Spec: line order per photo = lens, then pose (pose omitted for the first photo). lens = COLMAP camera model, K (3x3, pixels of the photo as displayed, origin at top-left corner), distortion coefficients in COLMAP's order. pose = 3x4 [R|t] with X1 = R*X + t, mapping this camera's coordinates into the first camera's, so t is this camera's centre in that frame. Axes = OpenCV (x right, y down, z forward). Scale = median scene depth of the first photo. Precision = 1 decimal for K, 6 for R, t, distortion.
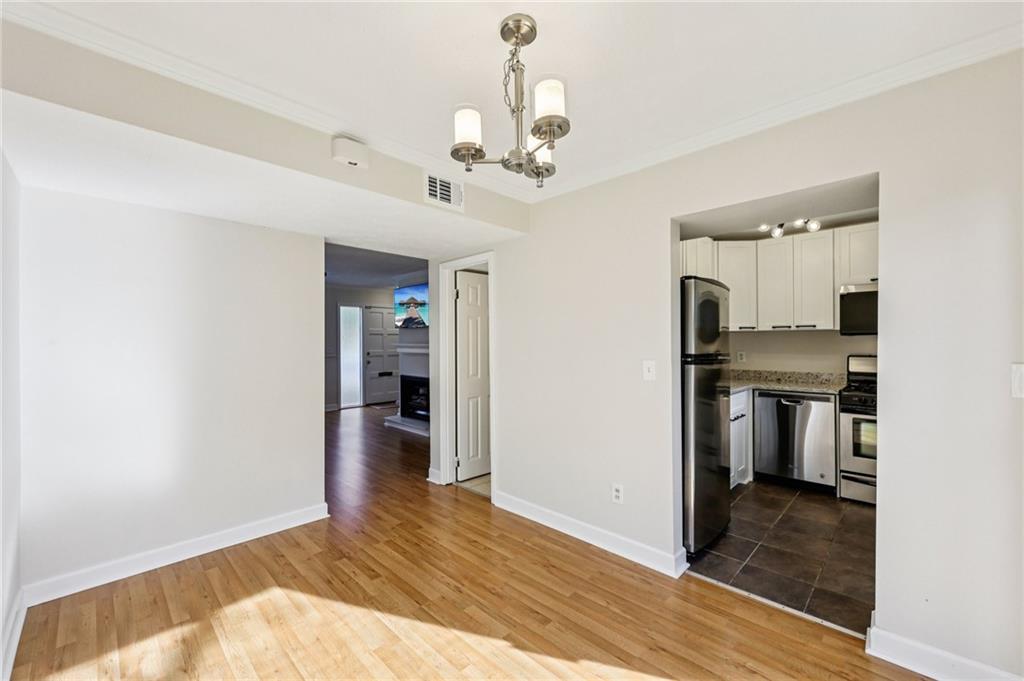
lens RADIAL K [[413.8, 0, 508.3], [0, 413.8, 341.2], [0, 0, 1]] dist [-0.000969, 0.000673]
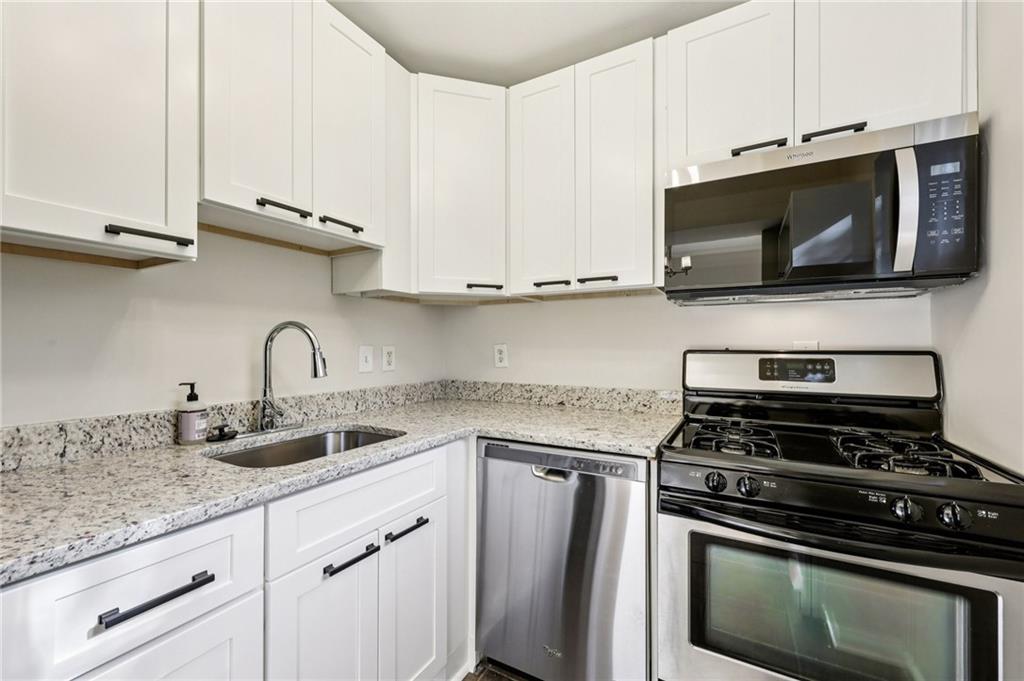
lens RADIAL K [[413.8, 0, 507.9], [0, 413.8, 347.8], [0, 0, 1]] dist [-0.000969, 0.000673]
pose [[0.967165, 0.001664, 0.254142, 0.549733], [-0.003264, 0.999977, 0.005875, 0.031315], [-0.254127, -0.006511, 0.967149, 0.648631]]
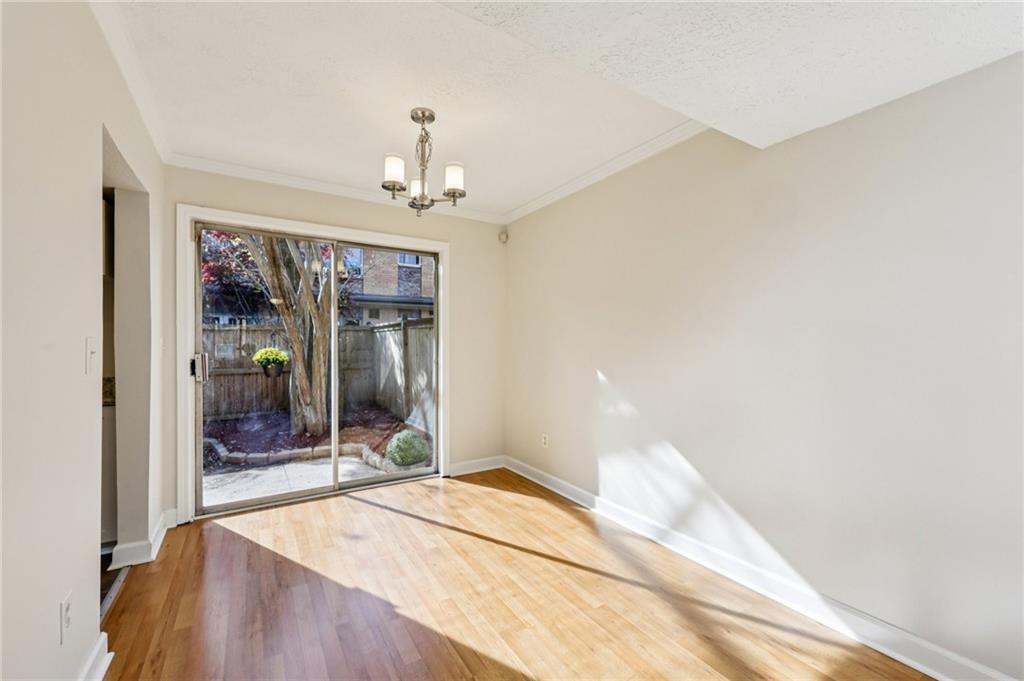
lens RADIAL K [[413.8, 0, 500.0], [0, 413.8, 348.4], [0, 0, 1]] dist [-0.000969, 0.000673]
pose [[-0.968662, 0.002941, 0.248366, -0.245906], [0.004579, 0.999971, 0.006016, 0.037921], [-0.248341, 0.006965, -0.968648, 0.943231]]
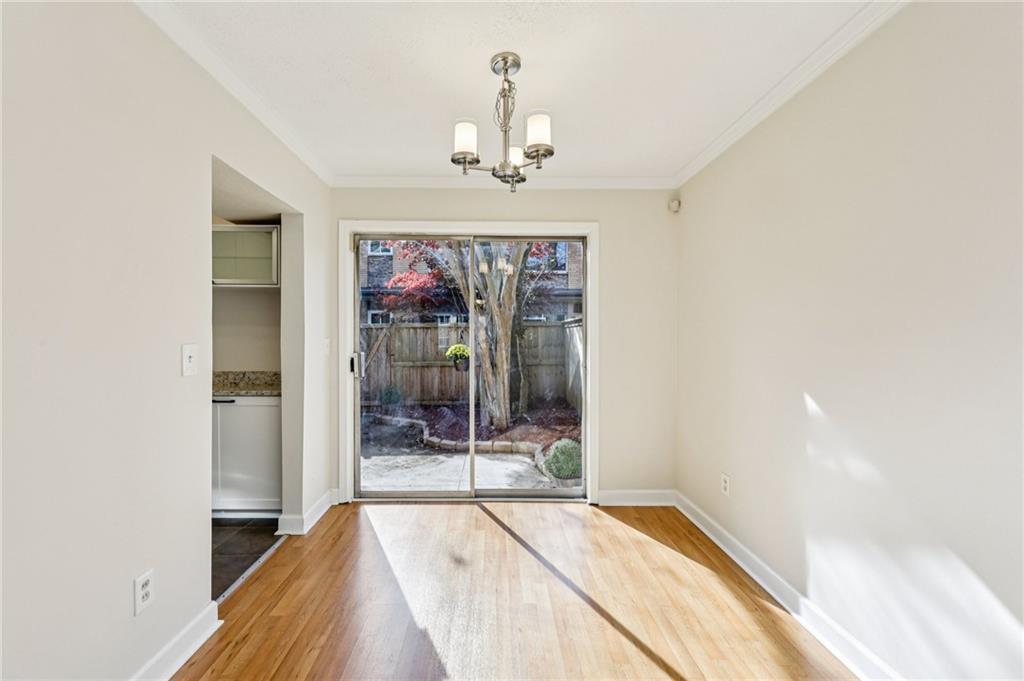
lens RADIAL K [[413.8, 0, 491.8], [0, 413.8, 340.0], [0, 0, 1]] dist [-0.000969, 0.000673]
pose [[-0.699674, -0.001366, 0.714461, -0.317887], [-0.001577, 0.999999, 0.000367, 0.023686], [-0.714461, -0.000870, -0.699675, 0.741709]]
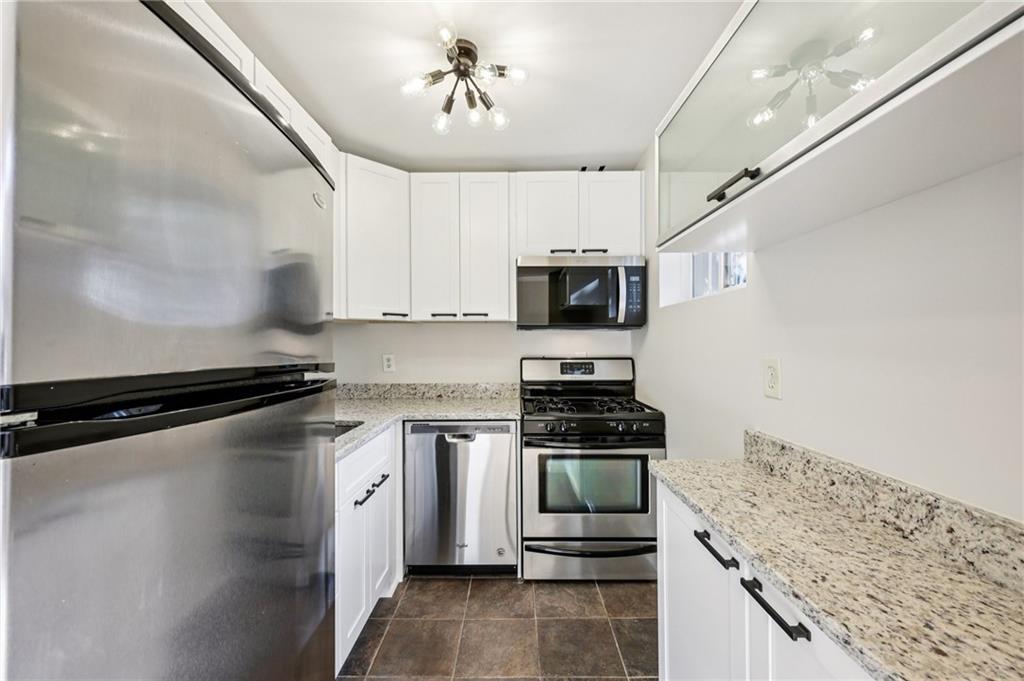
lens RADIAL K [[413.8, 0, 507.8], [0, 413.8, 348.5], [0, 0, 1]] dist [-0.000969, 0.000673]
pose [[0.726613, -0.008539, 0.686994, 0.321038], [-0.000626, 0.999914, 0.013090, 0.008879], [-0.687047, -0.009942, 0.726545, 0.512057]]
